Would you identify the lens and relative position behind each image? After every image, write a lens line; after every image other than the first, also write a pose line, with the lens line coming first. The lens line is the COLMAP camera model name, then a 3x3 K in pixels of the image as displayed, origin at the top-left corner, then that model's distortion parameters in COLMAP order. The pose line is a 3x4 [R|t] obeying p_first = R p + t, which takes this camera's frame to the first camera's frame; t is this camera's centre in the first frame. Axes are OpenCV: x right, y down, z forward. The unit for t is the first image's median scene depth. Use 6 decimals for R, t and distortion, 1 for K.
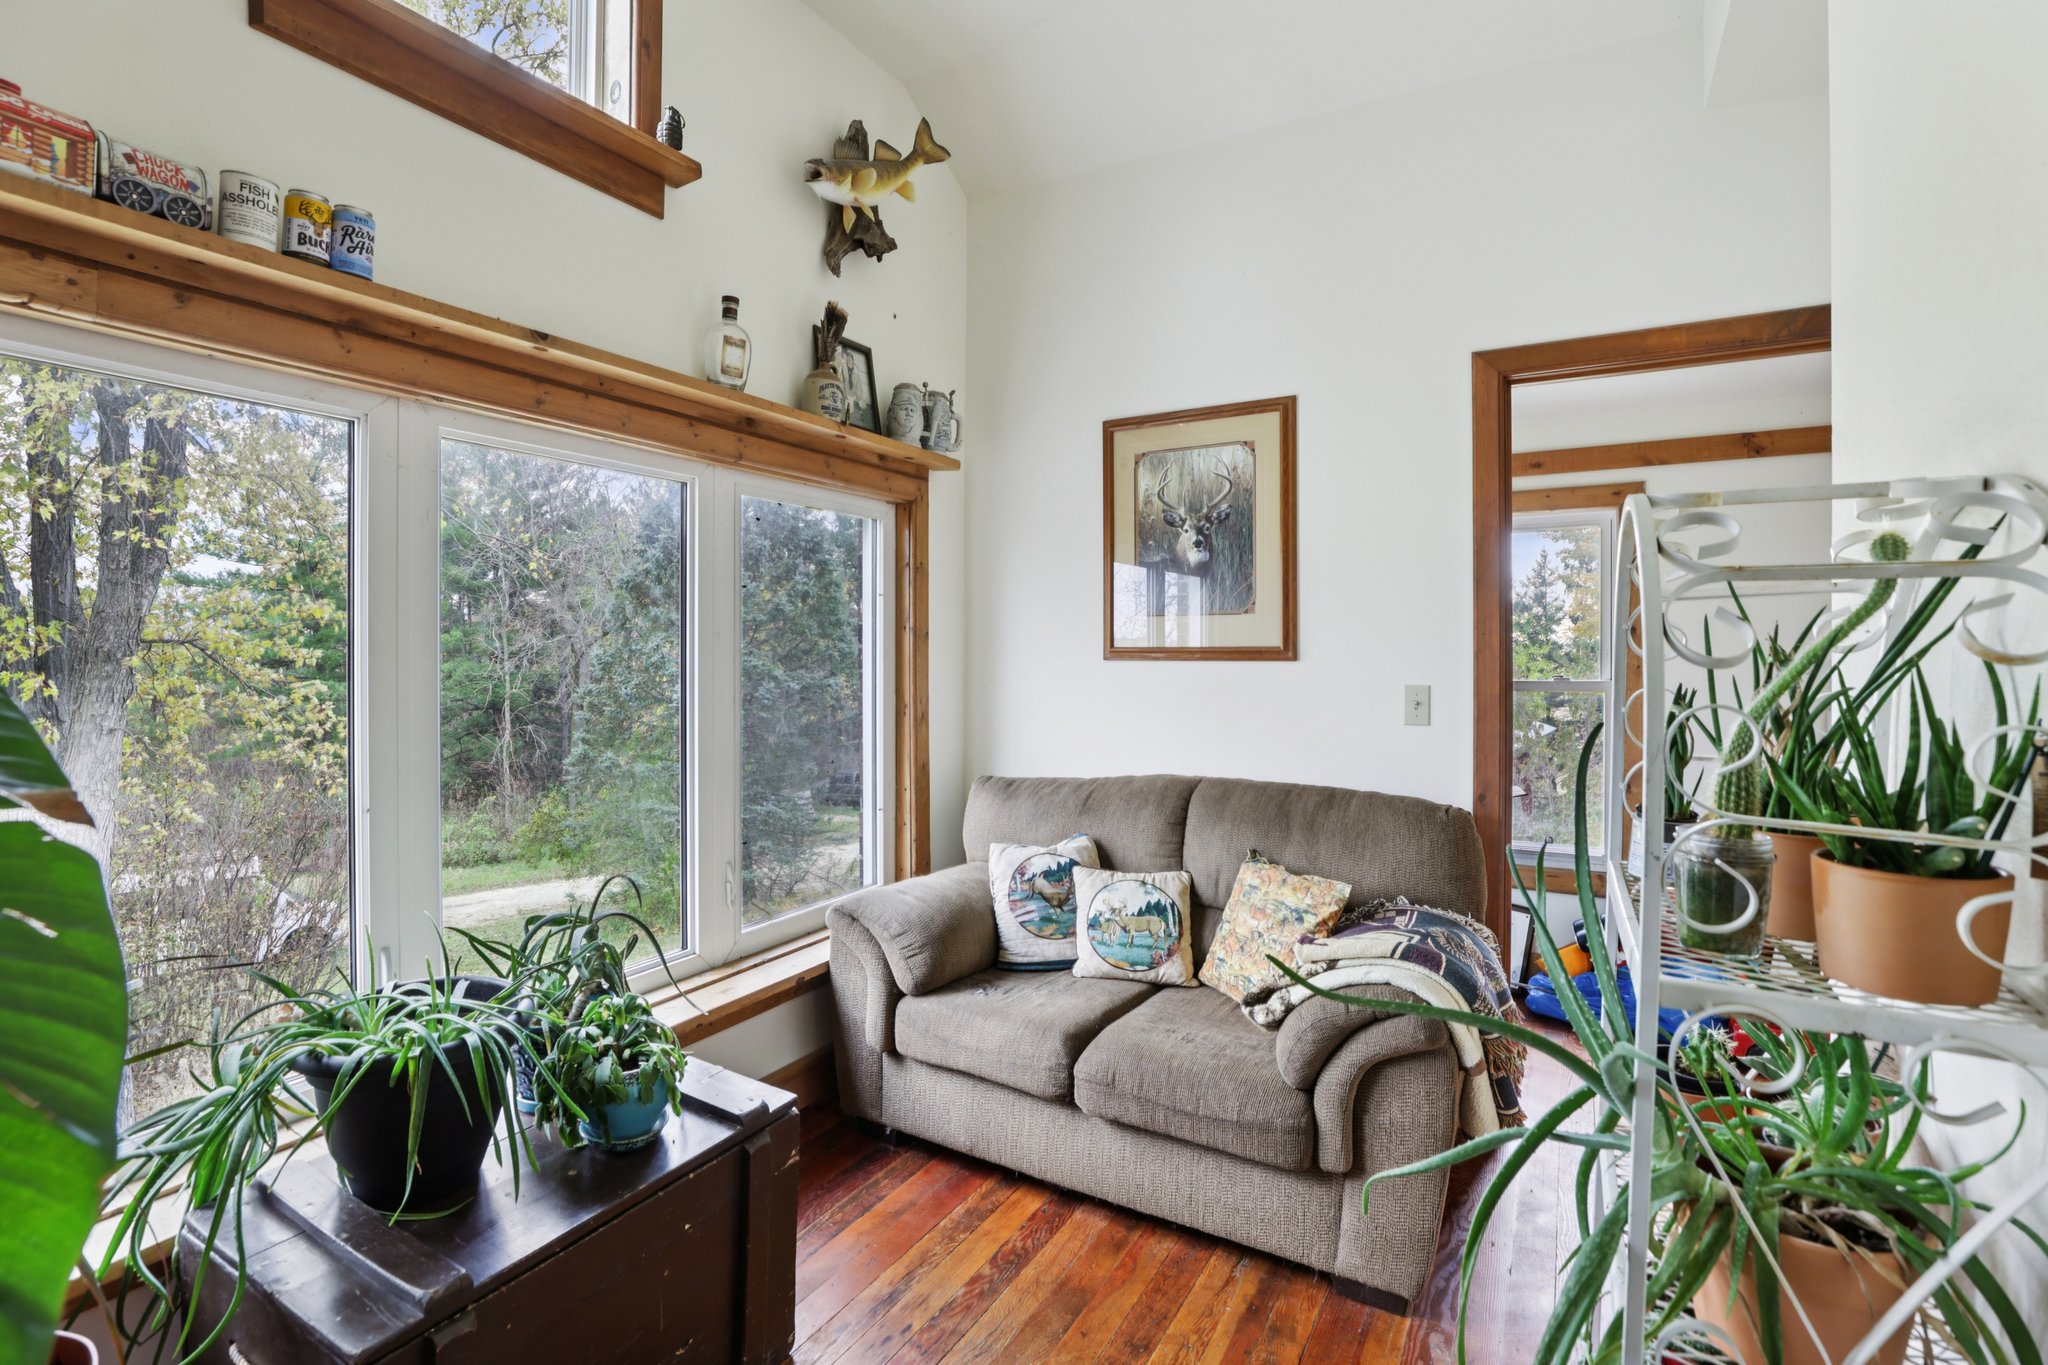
lens RADIAL K [[929.3, 0, 1022.8], [0, 929.3, 669.2], [0, 0, 1]] dist [0.007455, -0.000228]
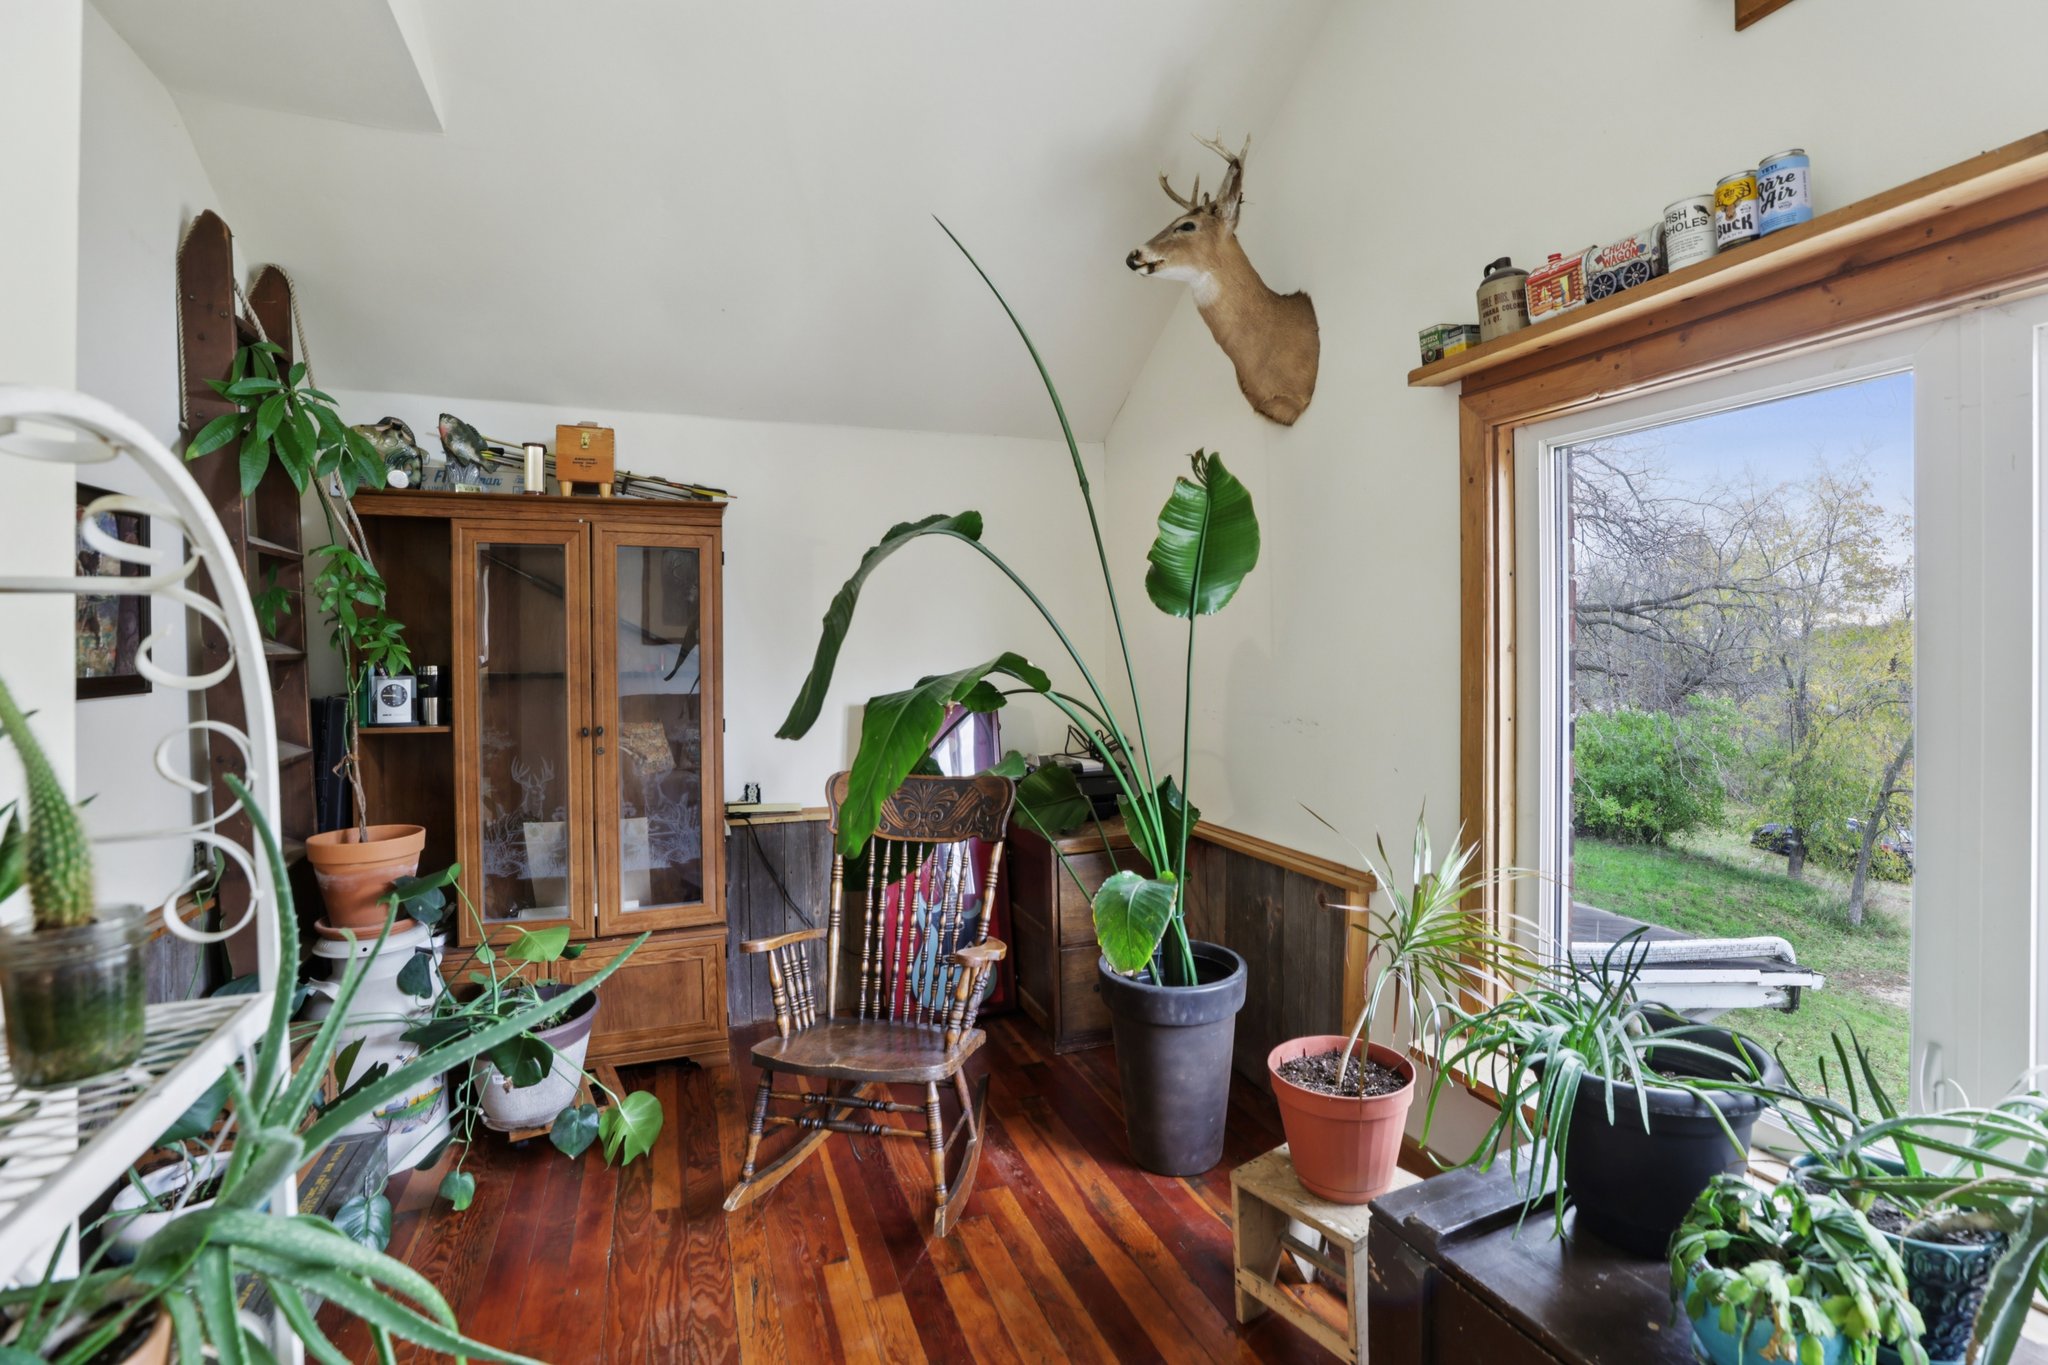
lens RADIAL K [[929.3, 0, 1022.8], [0, 929.3, 669.2], [0, 0, 1]] dist [0.007455, -0.000228]
pose [[-0.621644, 0.022894, -0.782965, 0.423346], [-0.016114, 0.998987, 0.042004, -0.040674], [0.783134, 0.038728, -0.620646, 1.037674]]
